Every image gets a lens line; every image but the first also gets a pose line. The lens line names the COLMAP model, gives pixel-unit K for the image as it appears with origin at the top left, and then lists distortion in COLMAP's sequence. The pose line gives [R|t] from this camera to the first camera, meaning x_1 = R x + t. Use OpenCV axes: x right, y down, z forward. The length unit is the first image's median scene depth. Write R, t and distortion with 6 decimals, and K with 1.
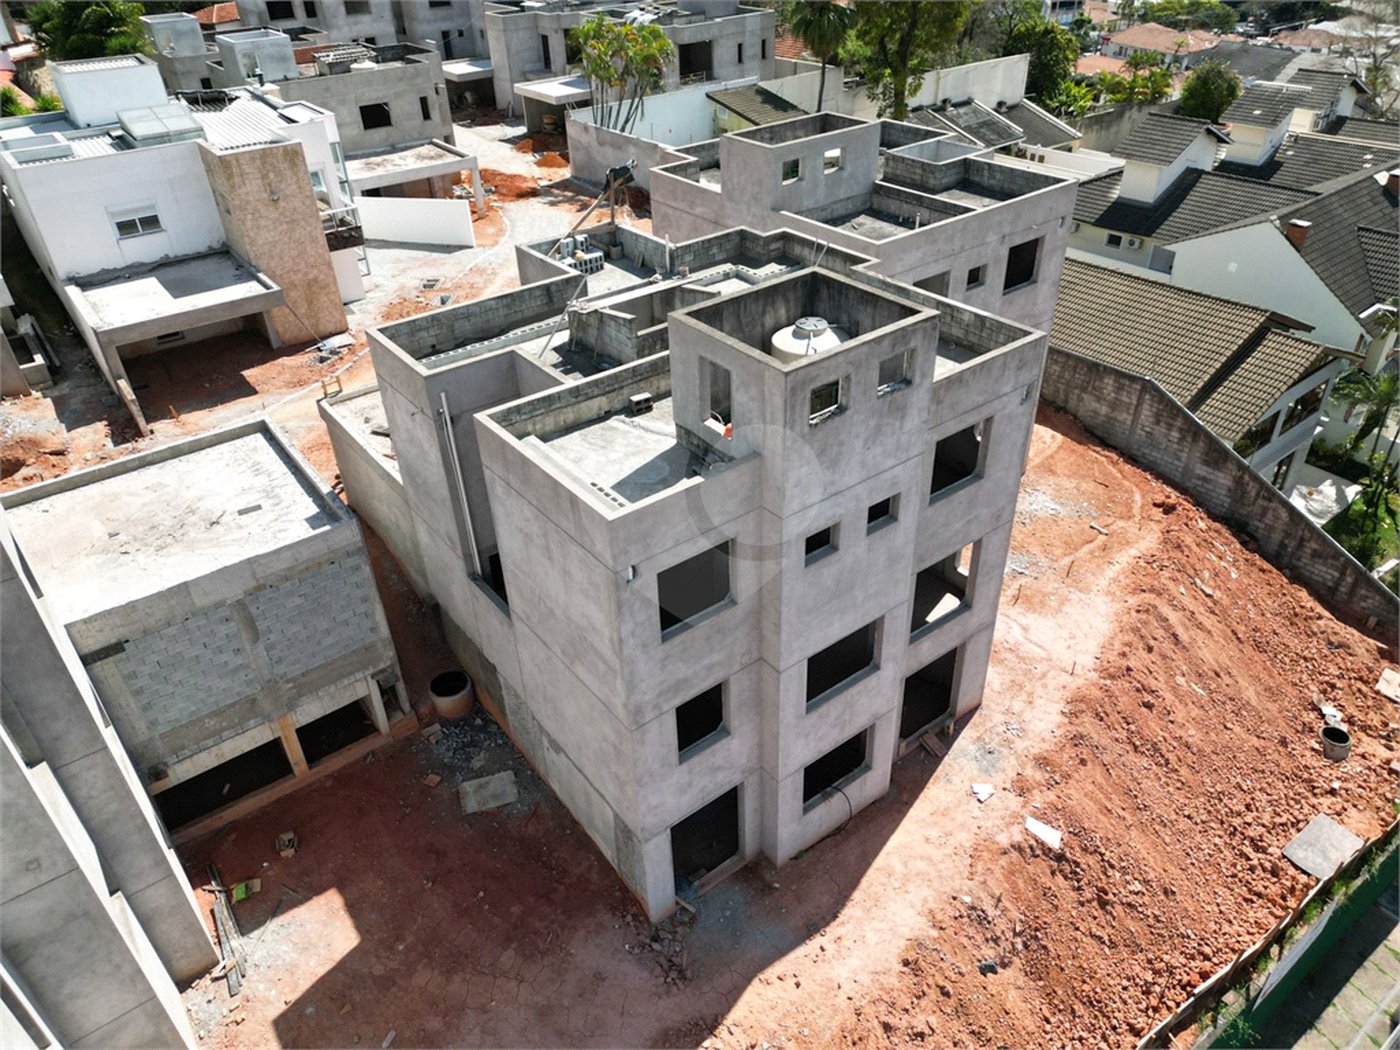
lens RADIAL K [[974.6, 0, 702.6], [0, 974.6, 525.4], [0, 0, 1]] dist [0.069837, -0.062811]
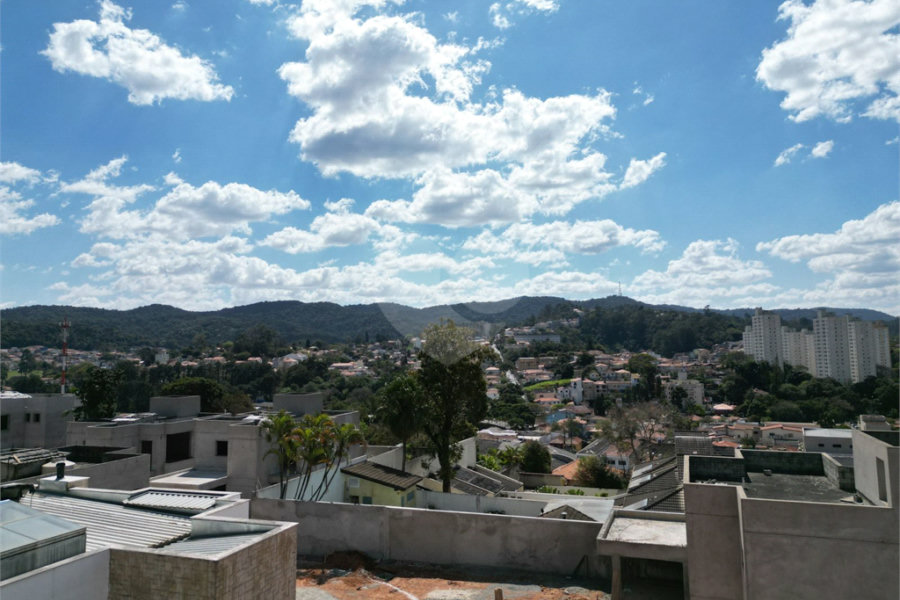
lens RADIAL K [[626.7, 0, 453.4], [0, 626.7, 298.2], [0, 0, 1]] dist [0.073107, -0.066680]
pose [[0.844030, 0.068302, 0.531928, -0.363525], [0.290640, 0.775318, -0.560723, -0.149858], [-0.450712, 0.627867, 0.634541, 0.372552]]
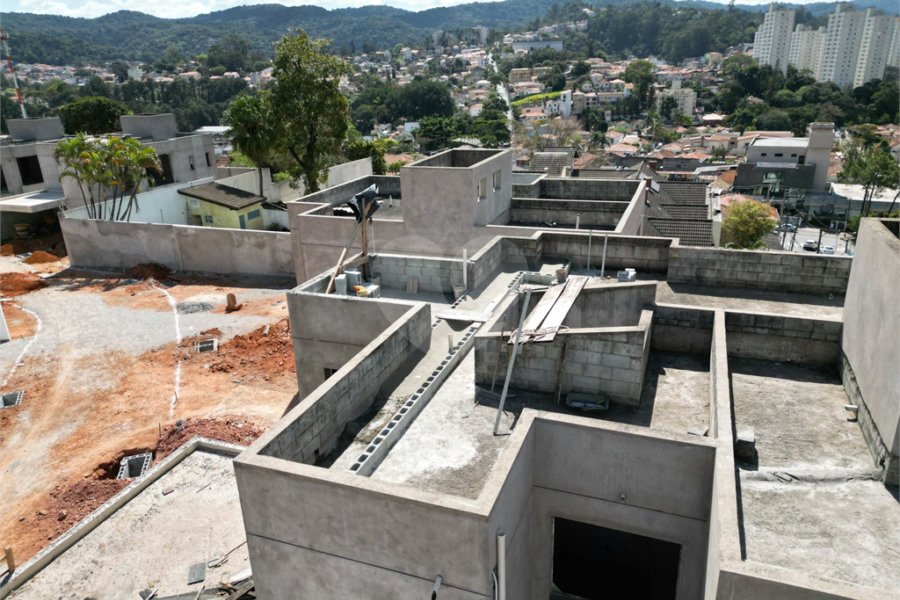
lens RADIAL K [[626.7, 0, 452.6], [0, 626.7, 300.1], [0, 0, 1]] dist [0.073107, -0.066680]
pose [[0.846304, -0.179527, 0.501537, -0.154589], [0.303209, 0.936448, -0.176436, -0.071295], [-0.437988, 0.301389, 0.846954, 0.244591]]
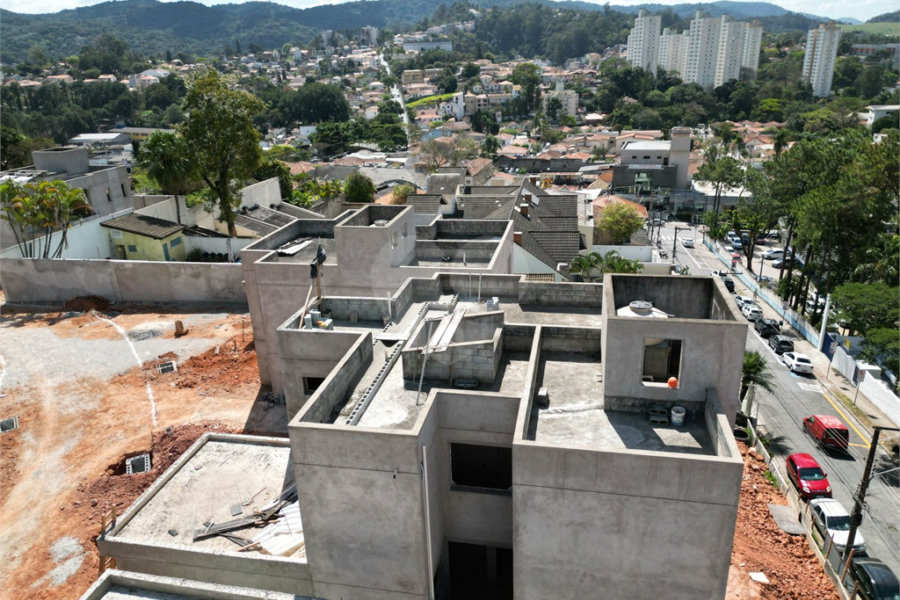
lens RADIAL K [[626.7, 0, 451.2], [0, 626.7, 297.9], [0, 0, 1]] dist [0.073107, -0.066680]
pose [[0.751929, -0.227243, 0.618841, -0.232329], [0.380884, 0.915934, -0.126459, -0.066640], [-0.538081, 0.330794, 0.775270, 0.128917]]
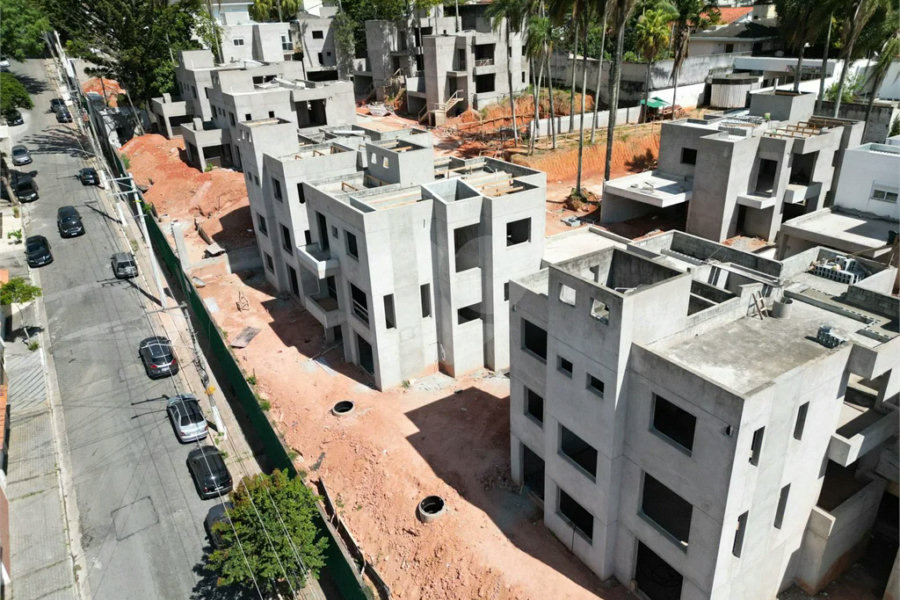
lens RADIAL K [[626.7, 0, 452.5], [0, 626.7, 300.2], [0, 0, 1]] dist [0.073107, -0.066680]
pose [[-0.088600, 0.451175, -0.888027, 0.394364], [-0.520710, 0.739031, 0.427428, -0.165254], [0.849124, 0.500274, 0.169453, 0.162905]]
